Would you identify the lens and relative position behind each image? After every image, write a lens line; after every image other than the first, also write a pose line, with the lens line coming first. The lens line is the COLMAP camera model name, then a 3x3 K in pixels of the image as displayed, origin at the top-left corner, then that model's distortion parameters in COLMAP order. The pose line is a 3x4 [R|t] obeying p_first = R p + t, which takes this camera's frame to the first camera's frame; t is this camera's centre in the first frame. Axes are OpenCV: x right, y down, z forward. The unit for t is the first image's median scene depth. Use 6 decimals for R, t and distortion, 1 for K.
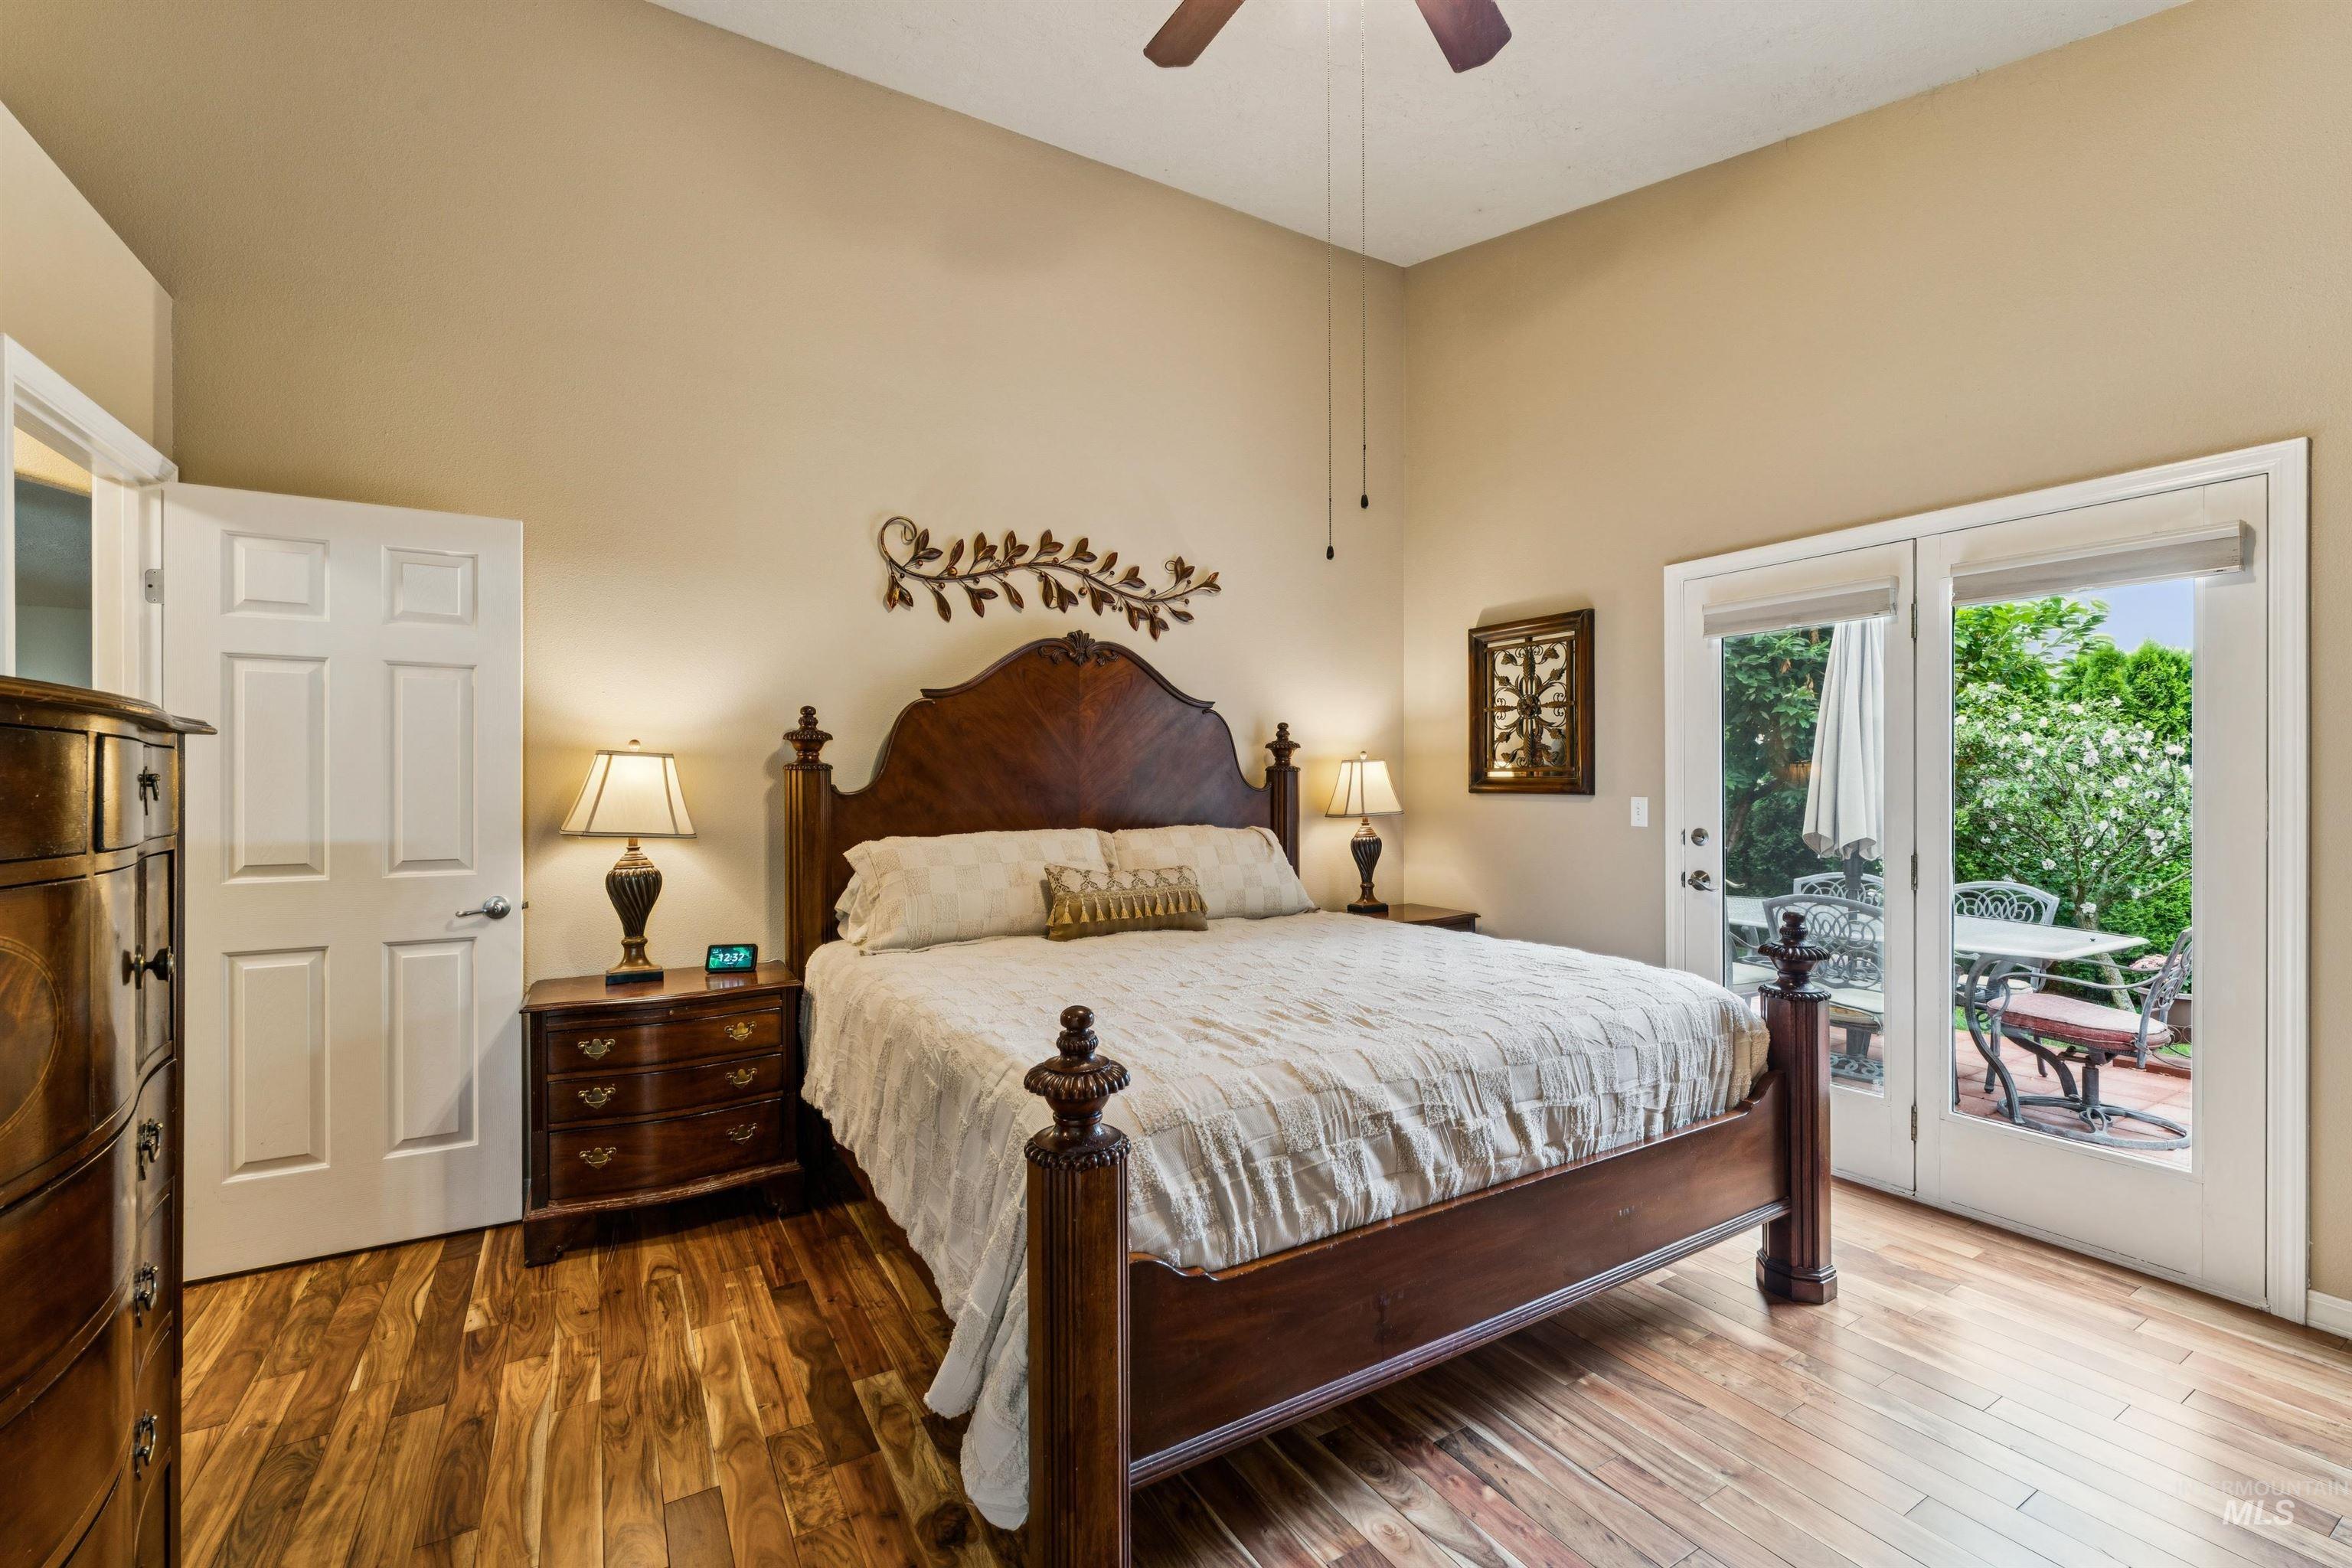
lens RADIAL K [[1020.3, 0, 1178.5], [0, 1020.3, 781.5], [0, 0, 1]] dist [-0.003279, 0.001633]
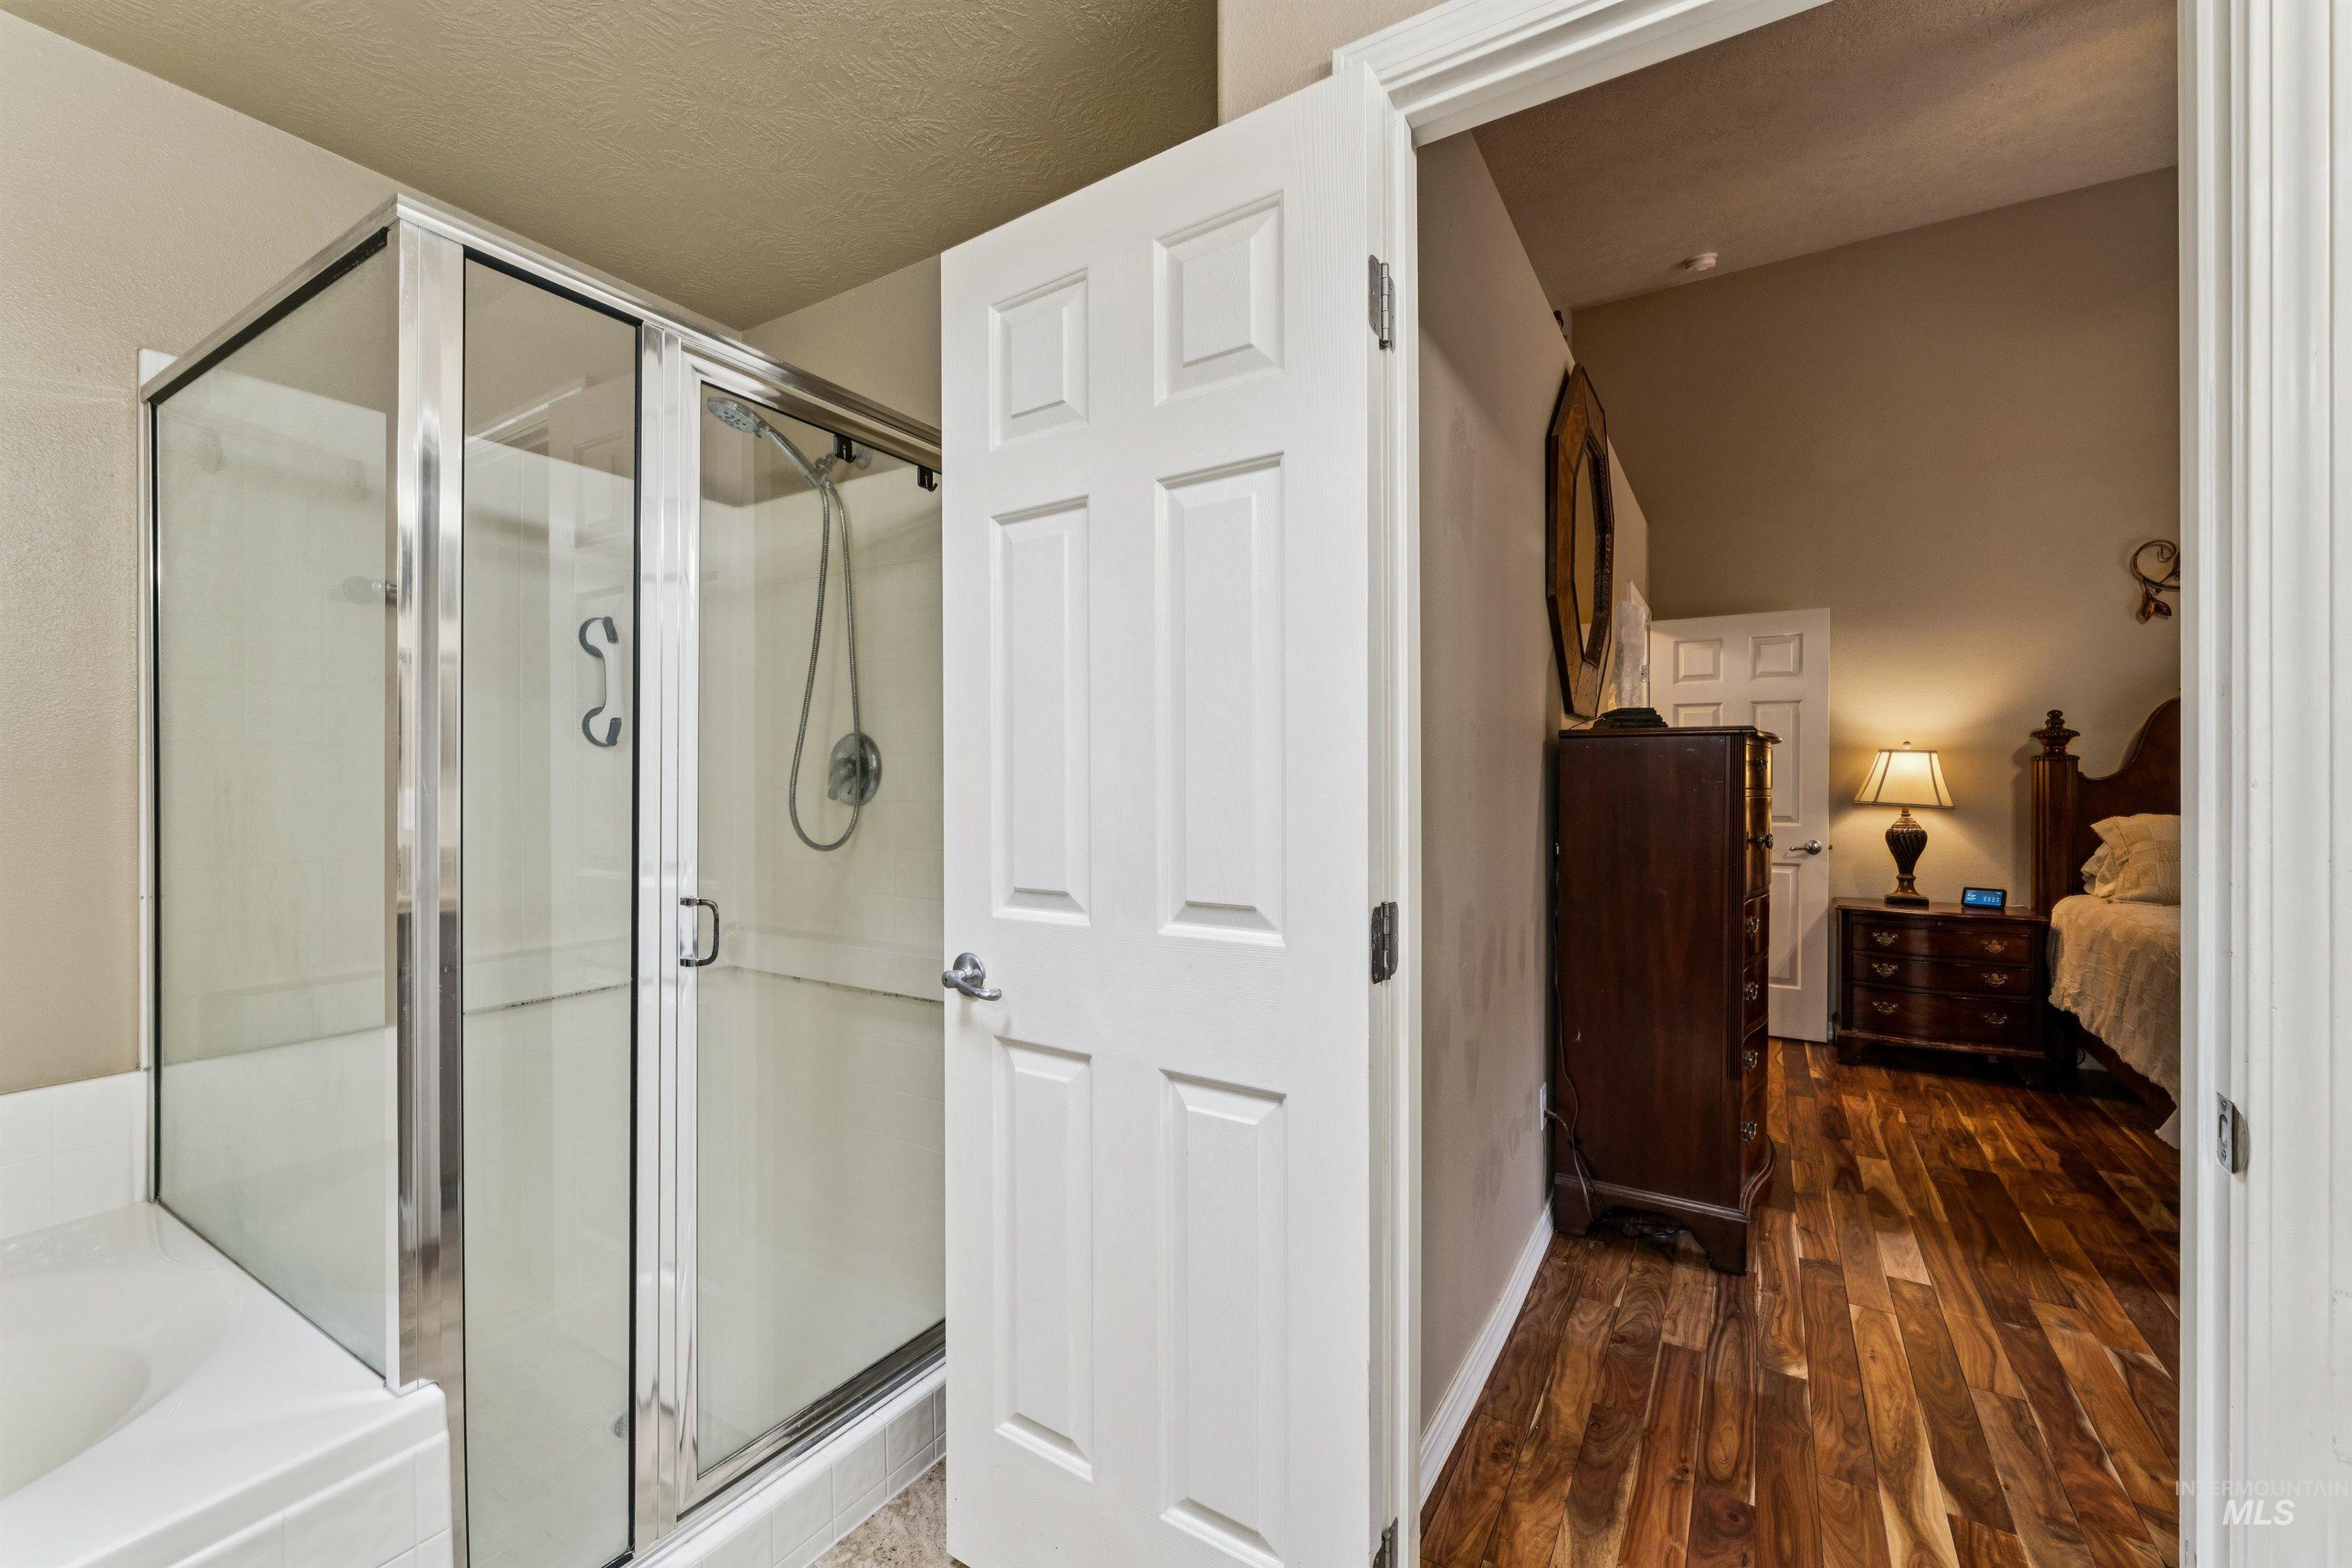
lens RADIAL K [[959.2, 0, 1178.3], [0, 959.2, 787.7], [0, 0, 1]] dist [-0.002972, 0.000065]
pose [[0.475729, 0.006753, -0.879566, 0.201713], [-0.000329, 0.999972, 0.007499, 0.017189], [0.879592, -0.003278, 0.475718, -0.639947]]
